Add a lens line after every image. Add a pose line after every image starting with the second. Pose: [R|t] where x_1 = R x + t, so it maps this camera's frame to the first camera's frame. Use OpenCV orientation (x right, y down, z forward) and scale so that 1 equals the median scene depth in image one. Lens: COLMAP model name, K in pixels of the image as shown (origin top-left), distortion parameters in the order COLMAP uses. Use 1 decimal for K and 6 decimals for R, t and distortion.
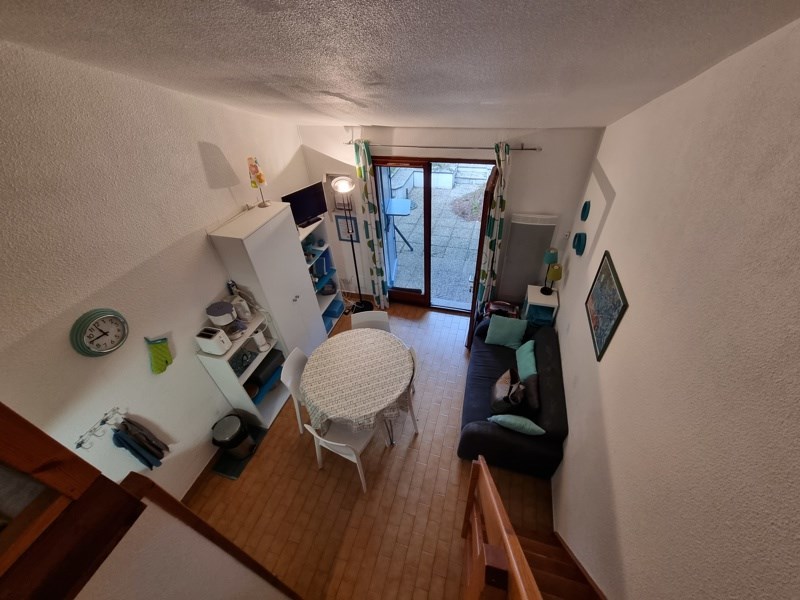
lens RADIAL K [[323.9, 0, 400.0], [0, 323.9, 300.0], [0, 0, 1]] dist [0.001080, 0.000057]
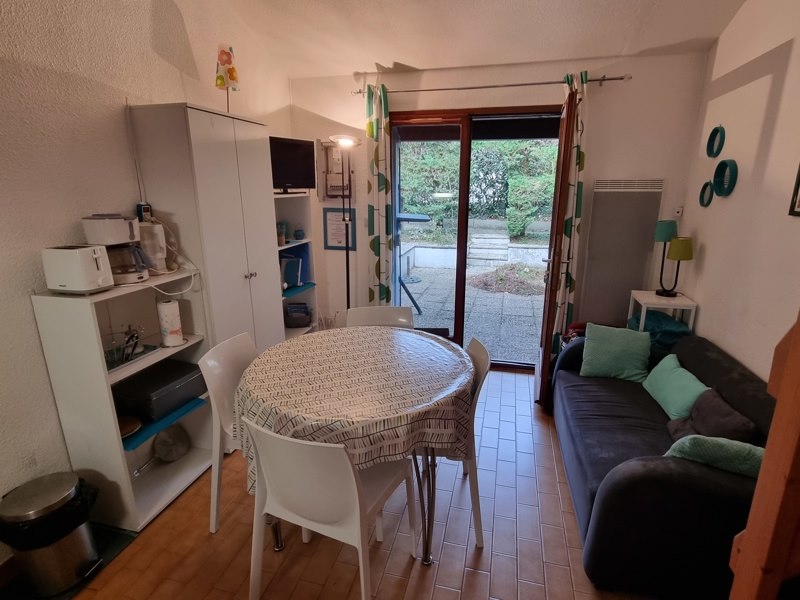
lens RADIAL K [[421.8, 0, 400.0], [0, 421.8, 300.0], [0, 0, 1]] dist [0.000780, 0.000510]
pose [[0.997785, 0.041684, 0.051840, -0.092088], [-0.016334, 0.908984, -0.416510, 0.328743], [-0.064484, 0.414741, 0.907652, 0.313901]]
